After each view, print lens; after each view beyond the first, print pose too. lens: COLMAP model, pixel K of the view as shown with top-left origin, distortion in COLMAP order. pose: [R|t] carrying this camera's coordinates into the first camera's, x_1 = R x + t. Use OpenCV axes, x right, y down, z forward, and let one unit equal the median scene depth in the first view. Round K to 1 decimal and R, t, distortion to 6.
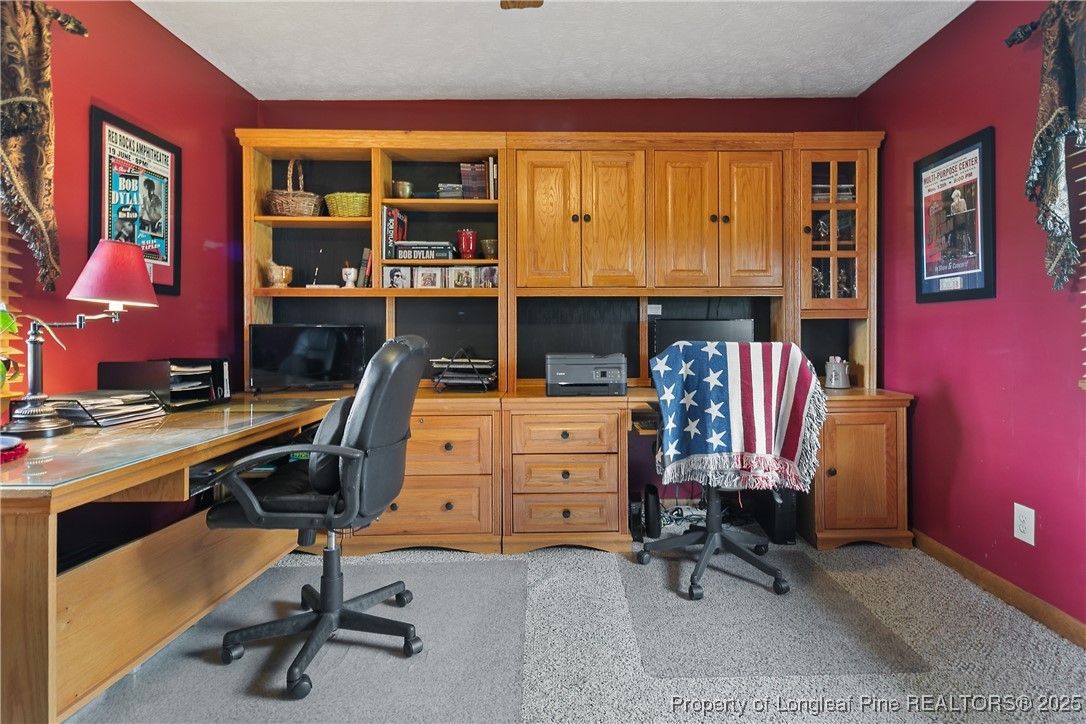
lens RADIAL K [[529.6, 0, 585.2], [0, 529.6, 332.7], [0, 0, 1]] dist [0.002753, -0.004403]
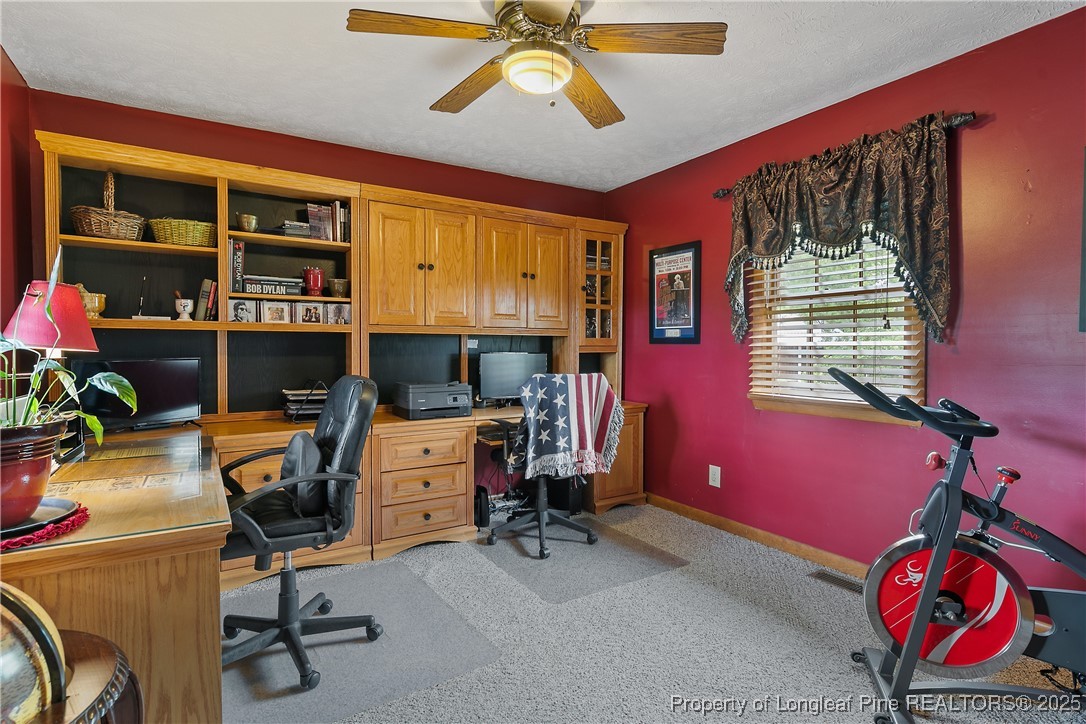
lens RADIAL K [[529.6, 0, 536.7], [0, 529.6, 360.2], [0, 0, 1]] dist [0.002753, -0.004403]
pose [[0.866136, -0.007727, 0.499748, -0.414437], [-0.005232, 0.999686, 0.024525, -0.043481], [-0.499780, -0.023857, 0.865824, -0.153485]]
